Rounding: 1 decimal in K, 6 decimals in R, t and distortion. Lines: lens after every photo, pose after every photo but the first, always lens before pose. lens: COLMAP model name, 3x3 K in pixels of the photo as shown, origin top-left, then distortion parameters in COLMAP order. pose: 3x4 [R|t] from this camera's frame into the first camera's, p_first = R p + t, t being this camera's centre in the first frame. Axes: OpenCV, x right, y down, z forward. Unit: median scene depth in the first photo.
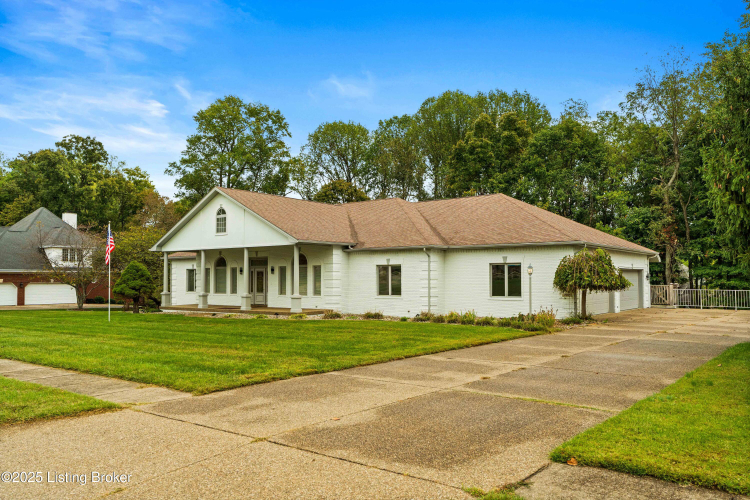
lens RADIAL K [[602.6, 0, 375.0], [0, 602.6, 250.0], [0, 0, 1]] dist [0.000133, -0.002416]
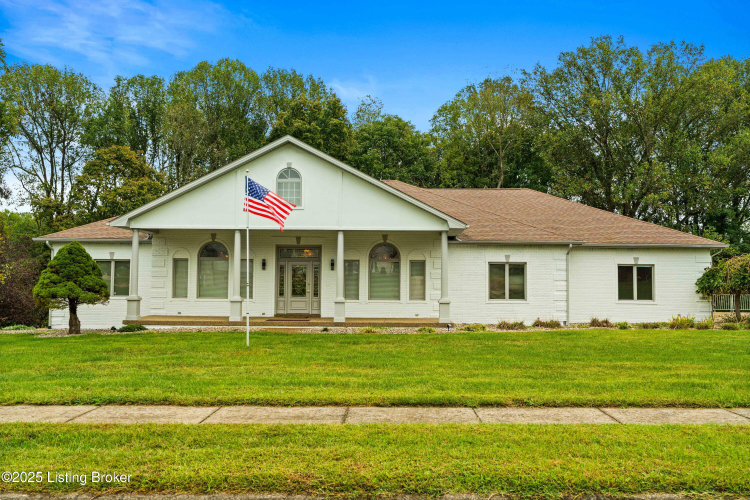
lens RADIAL K [[626.7, 0, 375.0], [0, 626.7, 250.0], [0, 0, 1]] dist [-0.006329, -0.002281]
pose [[0.794121, 0.041683, 0.606328, -0.615105], [-0.041895, 0.999027, -0.013810, 0.026095], [-0.606314, -0.014435, 0.795094, 0.414281]]
